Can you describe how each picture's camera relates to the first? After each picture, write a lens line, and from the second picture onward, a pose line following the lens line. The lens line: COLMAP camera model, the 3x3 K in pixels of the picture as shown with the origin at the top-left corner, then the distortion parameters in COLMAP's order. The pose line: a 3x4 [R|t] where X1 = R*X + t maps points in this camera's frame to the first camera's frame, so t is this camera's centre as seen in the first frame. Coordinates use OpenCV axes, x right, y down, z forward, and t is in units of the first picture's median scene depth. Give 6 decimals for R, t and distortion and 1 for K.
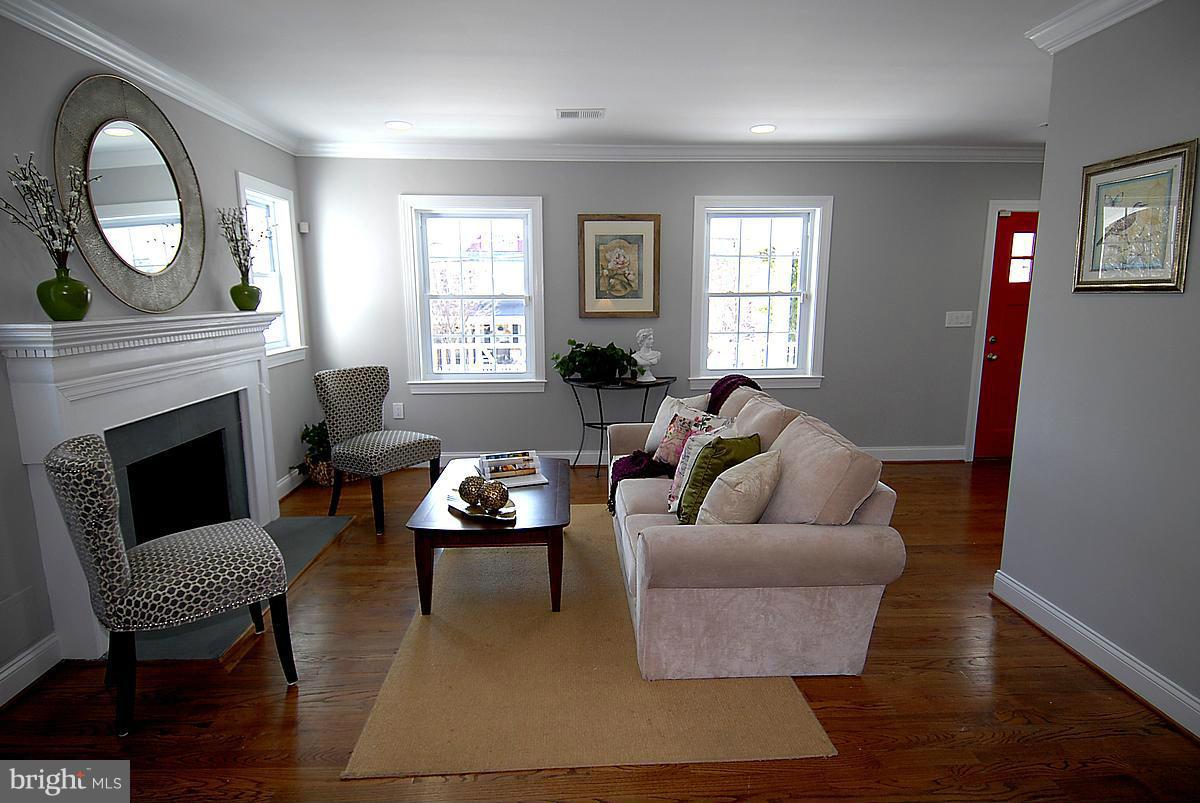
lens RADIAL K [[633.6, 0, 596.3], [0, 633.6, 404.6], [0, 0, 1]] dist [0.050123, -0.052686]
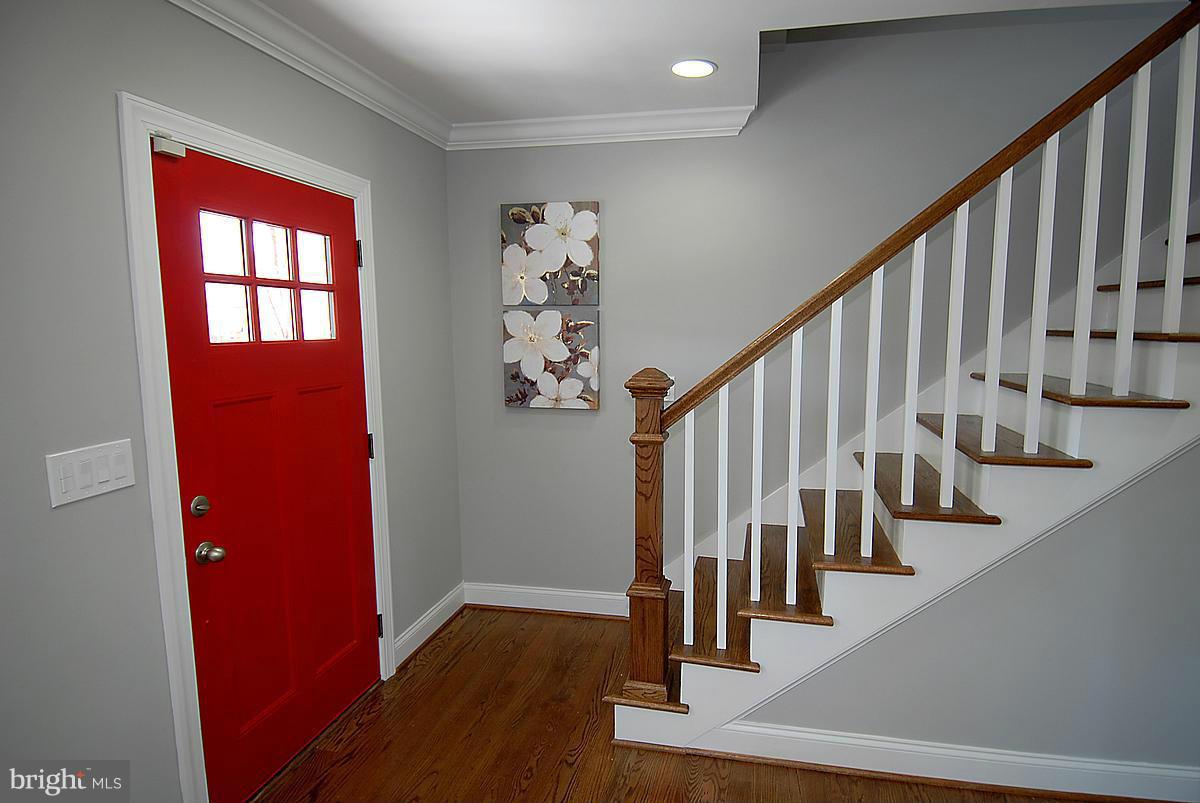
lens RADIAL K [[649.5, 0, 592.6], [0, 649.5, 397.1], [0, 0, 1]] dist [0.059177, -0.063071]
pose [[0.287284, -0.108079, 0.951728, 0.376995], [0.165214, 0.984313, 0.061908, -0.161291], [-0.943489, 0.139454, 0.300633, 0.747742]]
